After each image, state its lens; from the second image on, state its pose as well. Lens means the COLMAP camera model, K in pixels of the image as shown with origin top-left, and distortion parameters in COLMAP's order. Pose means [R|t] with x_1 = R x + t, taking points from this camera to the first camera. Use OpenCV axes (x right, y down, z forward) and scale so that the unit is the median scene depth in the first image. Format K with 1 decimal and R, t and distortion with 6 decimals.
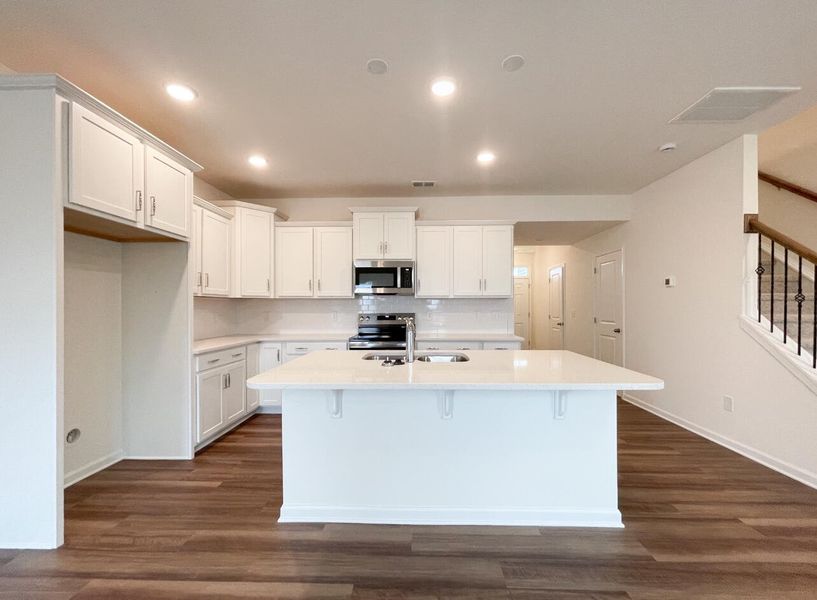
lens RADIAL K [[336.6, 0, 411.8], [0, 336.6, 307.3], [0, 0, 1]] dist [-0.002170, -0.001101]
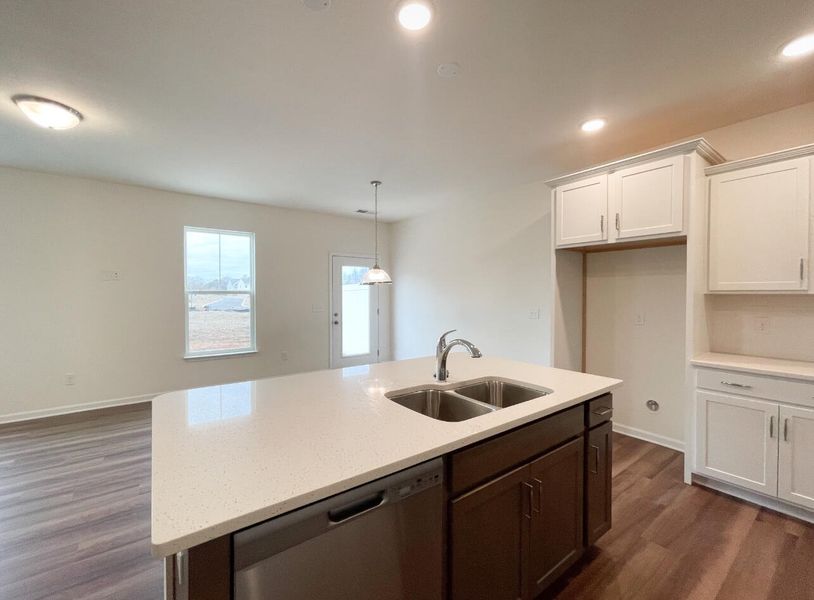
lens RADIAL K [[335.4, 0, 385.3], [0, 335.4, 302.0], [0, 0, 1]] dist [-0.002170, -0.001101]
pose [[-0.804888, 0.004891, -0.593406, 0.498888], [-0.003028, 0.999919, 0.012349, -0.027769], [0.593419, 0.011736, -0.804809, 1.270303]]
